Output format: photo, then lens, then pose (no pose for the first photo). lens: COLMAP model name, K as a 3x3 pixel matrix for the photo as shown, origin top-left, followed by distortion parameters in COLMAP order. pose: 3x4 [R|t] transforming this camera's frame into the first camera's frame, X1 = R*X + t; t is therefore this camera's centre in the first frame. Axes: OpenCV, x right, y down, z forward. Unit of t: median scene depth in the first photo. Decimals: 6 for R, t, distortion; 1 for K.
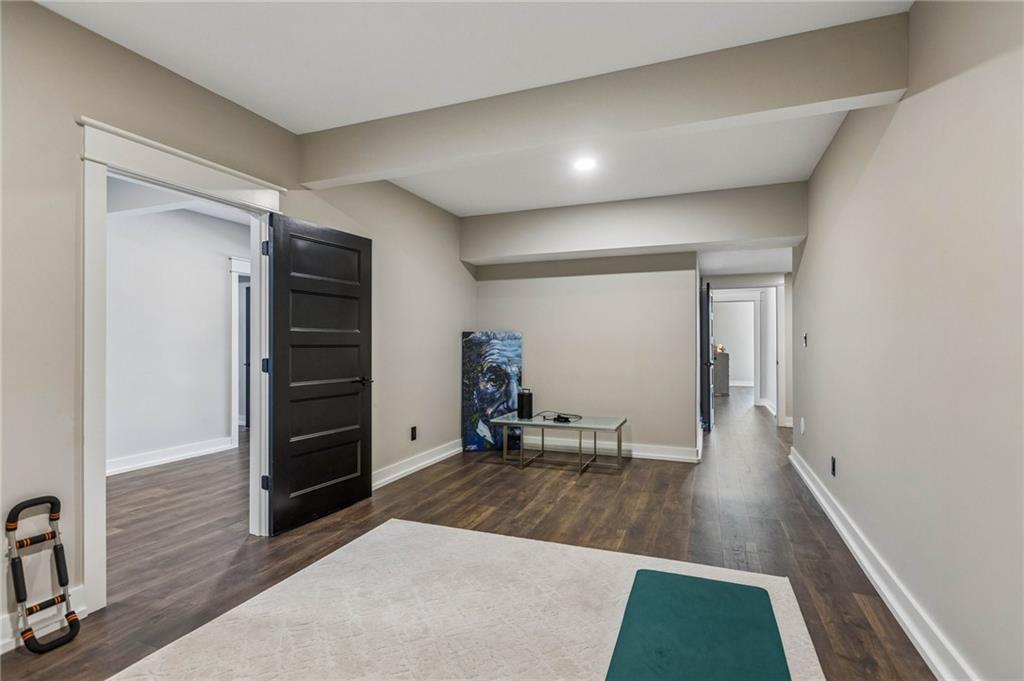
lens RADIAL K [[508.6, 0, 501.9], [0, 508.6, 337.8], [0, 0, 1]] dist [-0.002578, -0.000288]
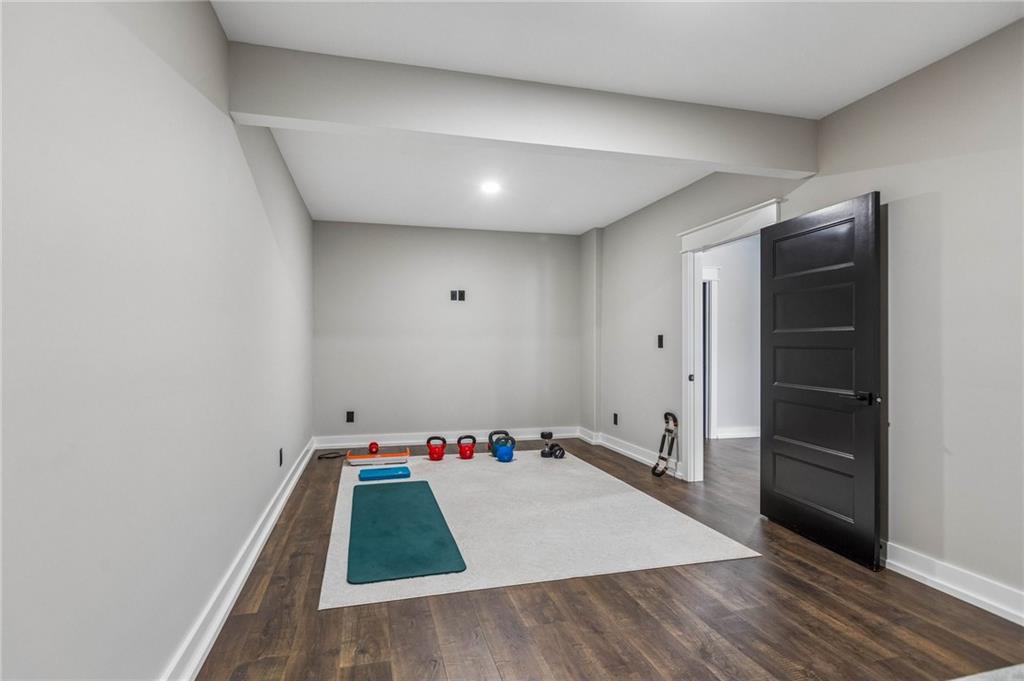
lens RADIAL K [[508.6, 0, 505.1], [0, 508.6, 345.0], [0, 0, 1]] dist [-0.002578, -0.000288]
pose [[-0.797367, -0.000415, -0.603495, 0.651361], [0.003995, 0.999974, -0.005966, 0.014897], [0.603482, -0.007168, -0.797344, 1.479184]]
